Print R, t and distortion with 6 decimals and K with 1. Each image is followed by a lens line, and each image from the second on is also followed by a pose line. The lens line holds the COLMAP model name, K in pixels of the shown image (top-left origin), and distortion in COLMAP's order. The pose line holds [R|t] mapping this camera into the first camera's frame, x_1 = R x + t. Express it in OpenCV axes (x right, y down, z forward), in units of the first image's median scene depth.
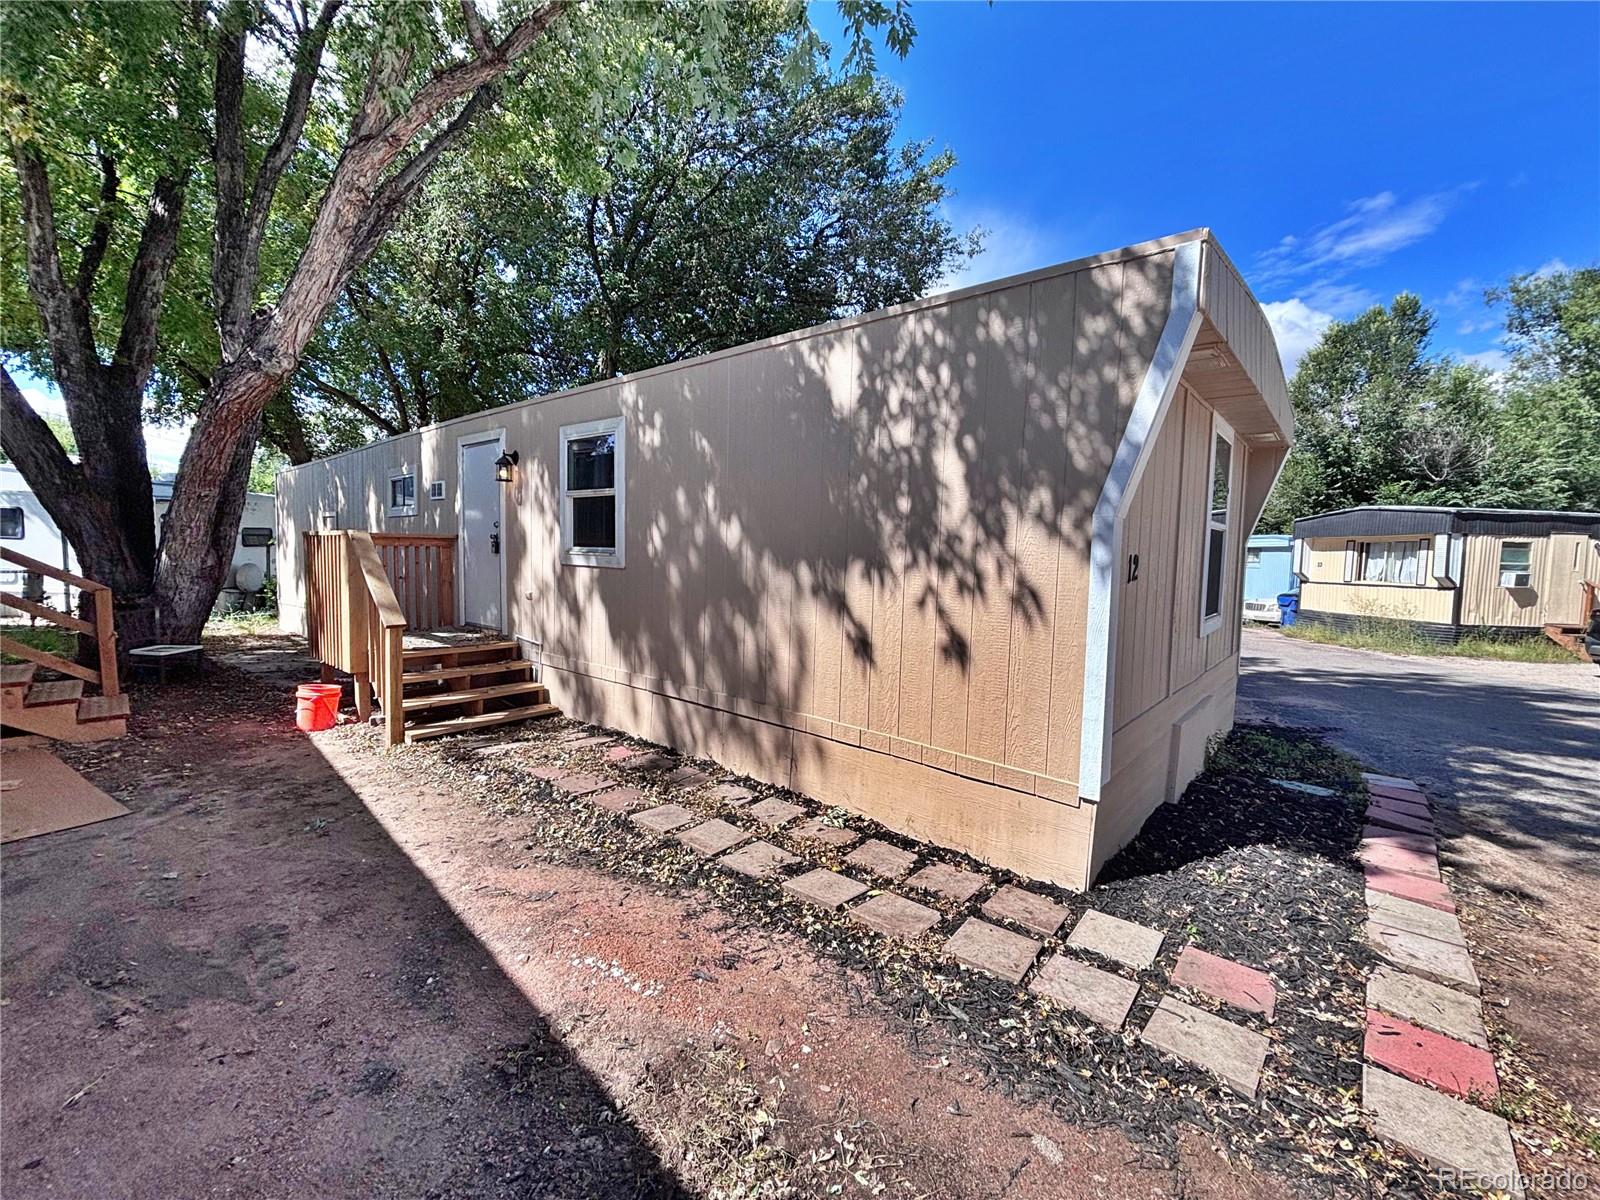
lens RADIAL K [[641.1, 0, 803.2], [0, 641.1, 598.2], [0, 0, 1]] dist [-0.005044, -0.000442]
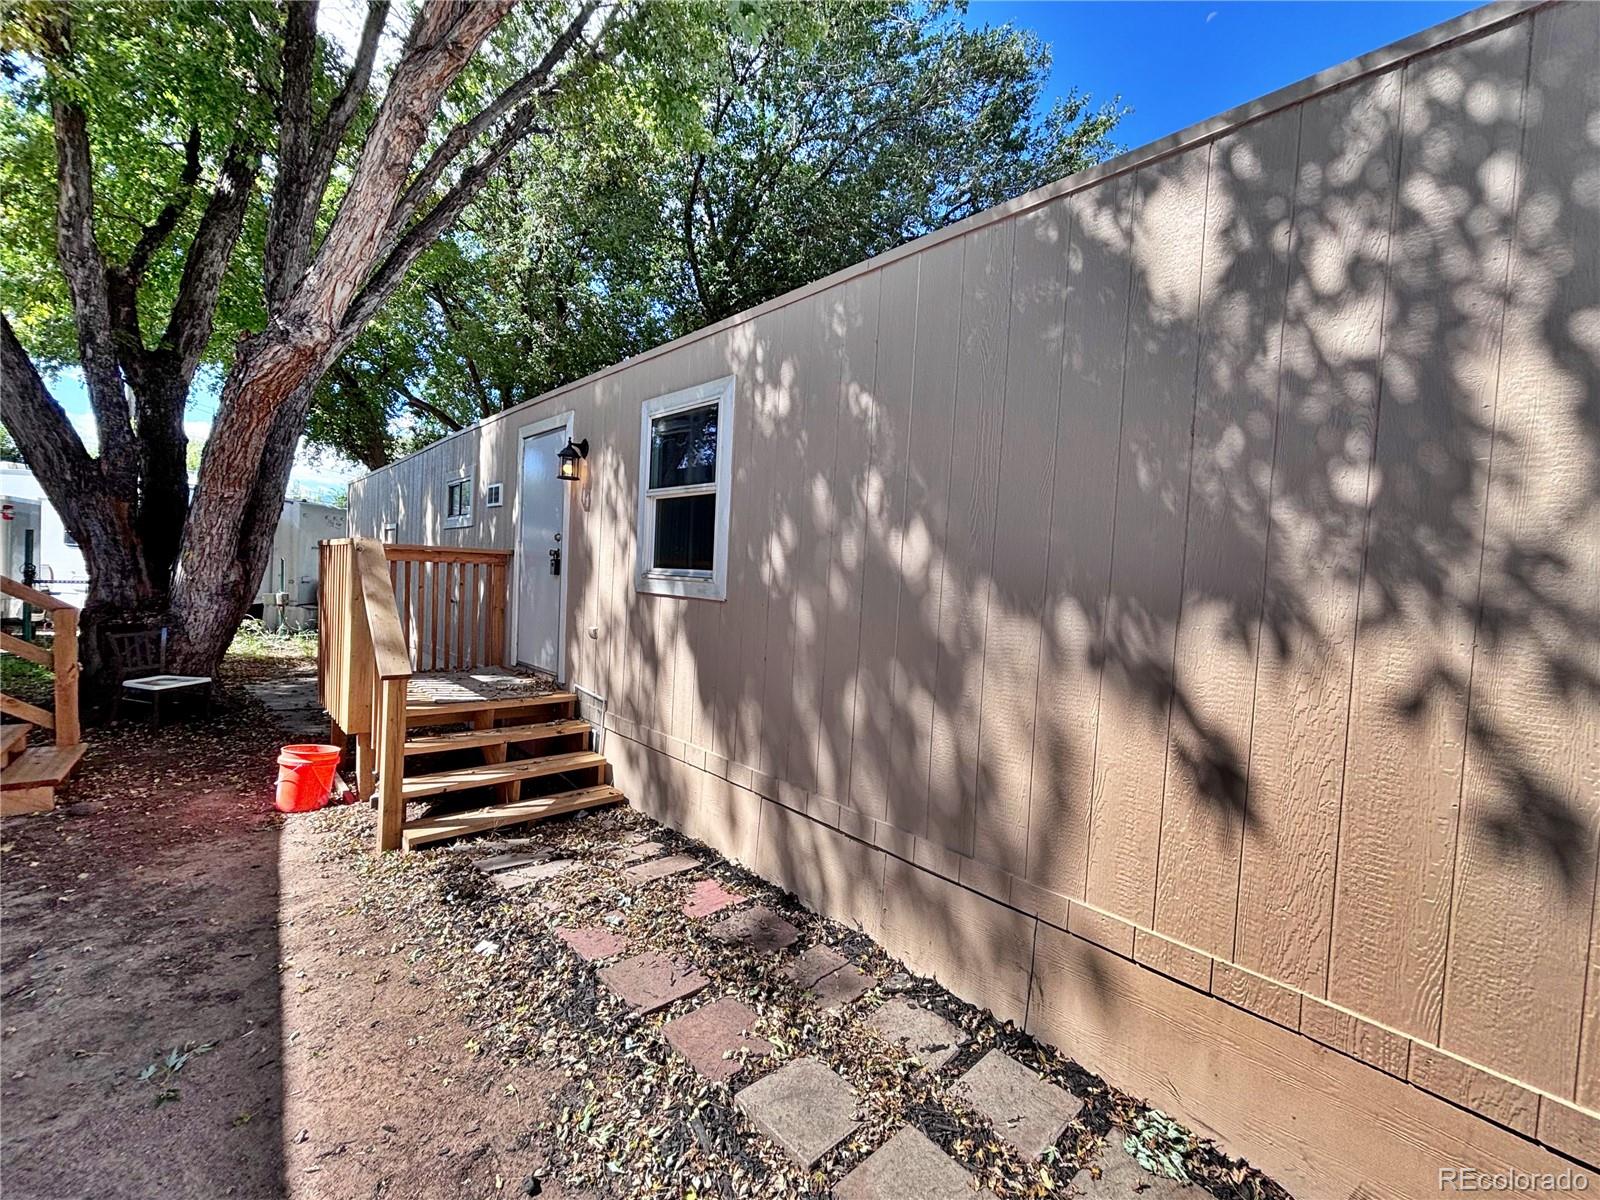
lens RADIAL K [[653.1, 0, 799.5], [0, 653.1, 598.5], [0, 0, 1]] dist [0.002441, -0.000304]
pose [[0.991829, 0.028276, -0.124398, -0.119995], [-0.033928, 0.998475, -0.043548, -0.022599], [0.122977, 0.047413, 0.991276, 0.341114]]
